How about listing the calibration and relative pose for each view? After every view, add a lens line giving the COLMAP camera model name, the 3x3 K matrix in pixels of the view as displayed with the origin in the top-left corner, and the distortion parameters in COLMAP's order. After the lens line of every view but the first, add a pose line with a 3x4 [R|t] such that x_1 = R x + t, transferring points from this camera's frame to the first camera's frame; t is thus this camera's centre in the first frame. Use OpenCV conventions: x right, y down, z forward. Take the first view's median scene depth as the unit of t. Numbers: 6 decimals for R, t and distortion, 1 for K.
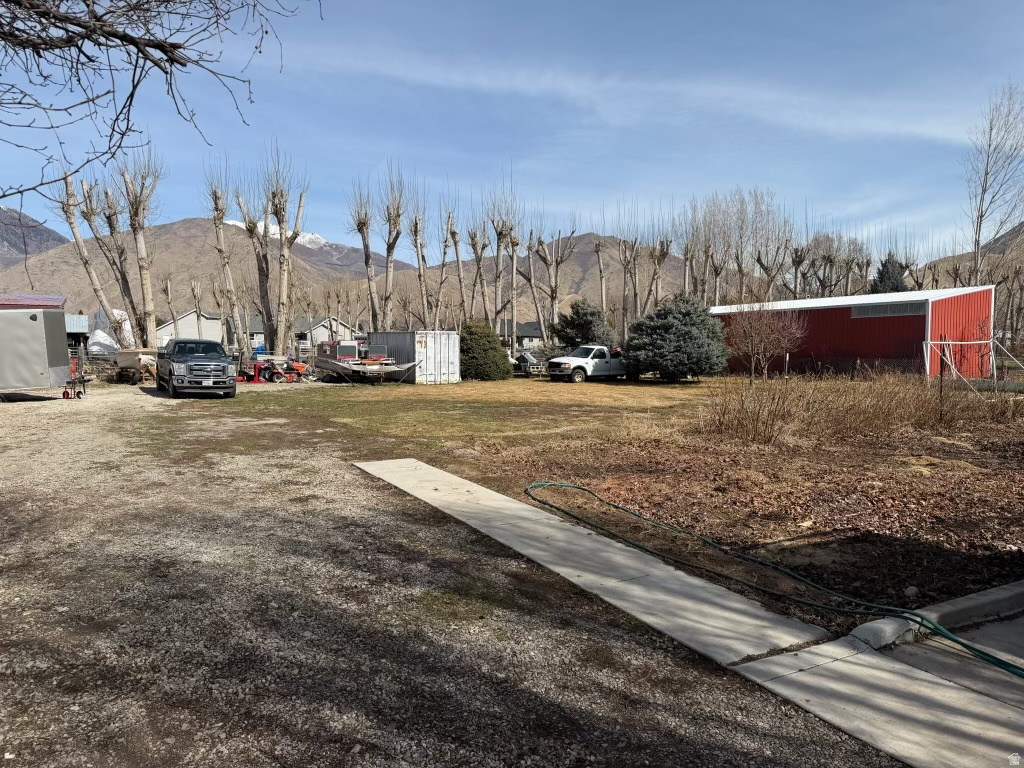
lens RADIAL K [[719.5, 0, 512.0], [0, 719.5, 384.0], [0, 0, 1]] dist [-0.001606, -0.001425]
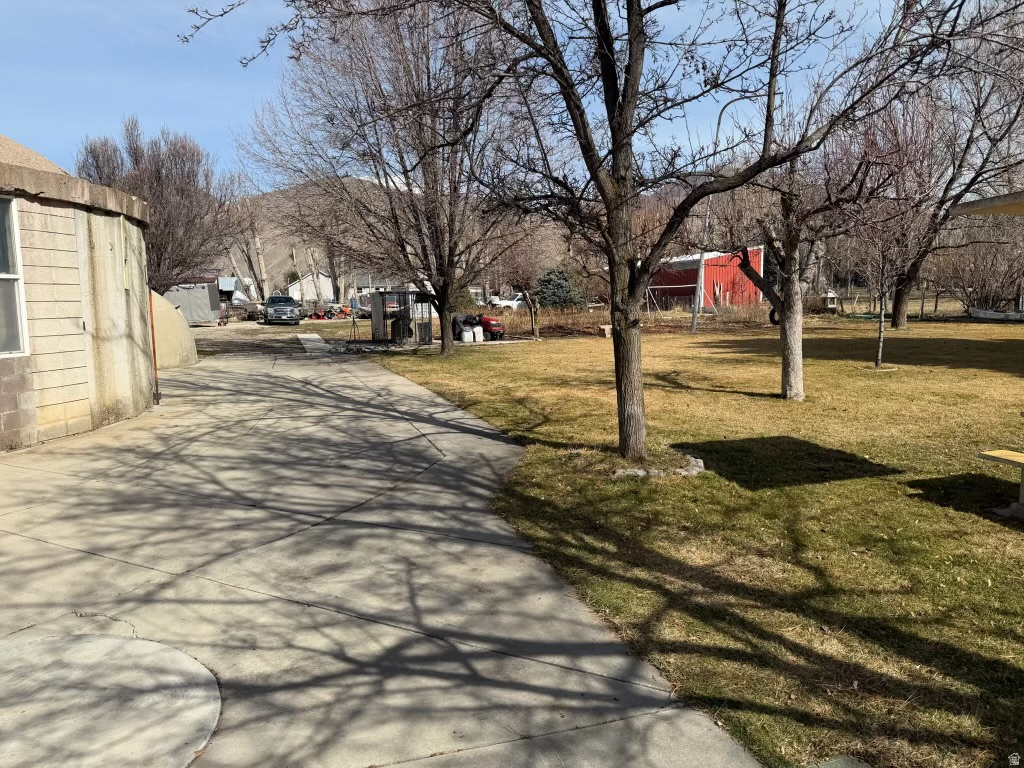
lens RADIAL K [[709.7, 0, 515.0], [0, 709.7, 385.2], [0, 0, 1]] dist [0.115182, -0.175776]
pose [[0.984354, -0.005204, -0.176128, 0.394507], [0.018842, 0.996941, 0.075849, 0.033059], [0.175194, -0.077981, 0.981441, -0.610190]]
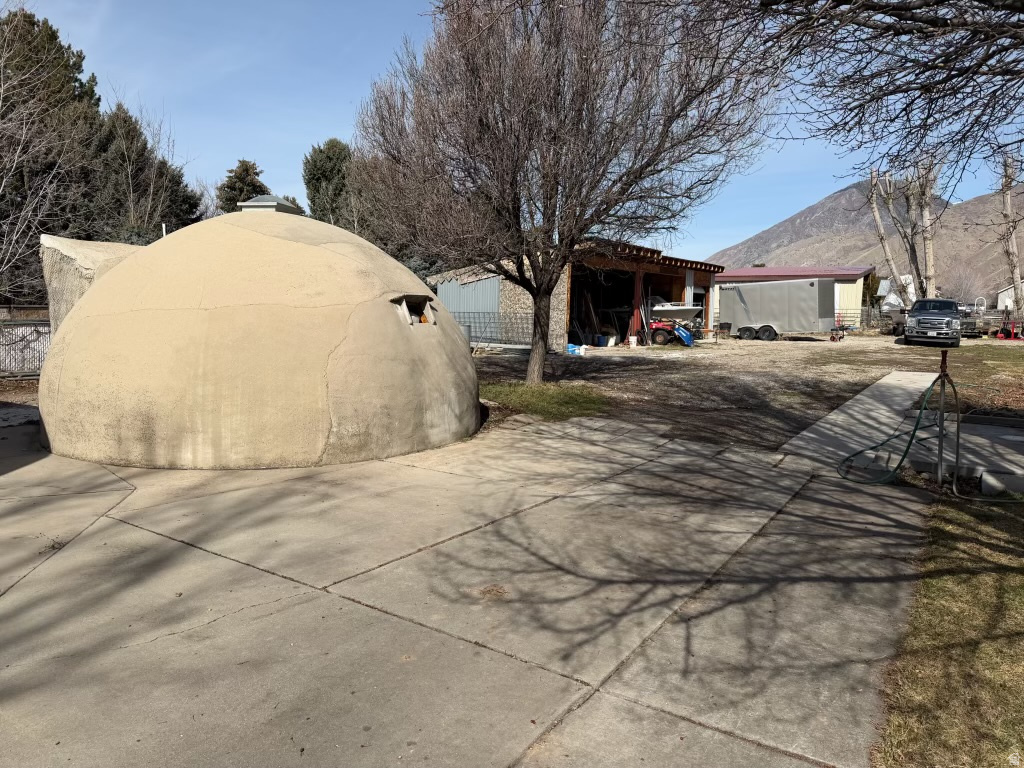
lens RADIAL K [[719.5, 0, 512.0], [0, 719.5, 384.0], [0, 0, 1]] dist [-0.001606, -0.001425]
pose [[0.463886, 0.095113, -0.880774, 0.234890], [-0.051415, 0.995434, 0.080415, 0.015443], [0.884401, 0.007982, 0.466659, -0.149451]]
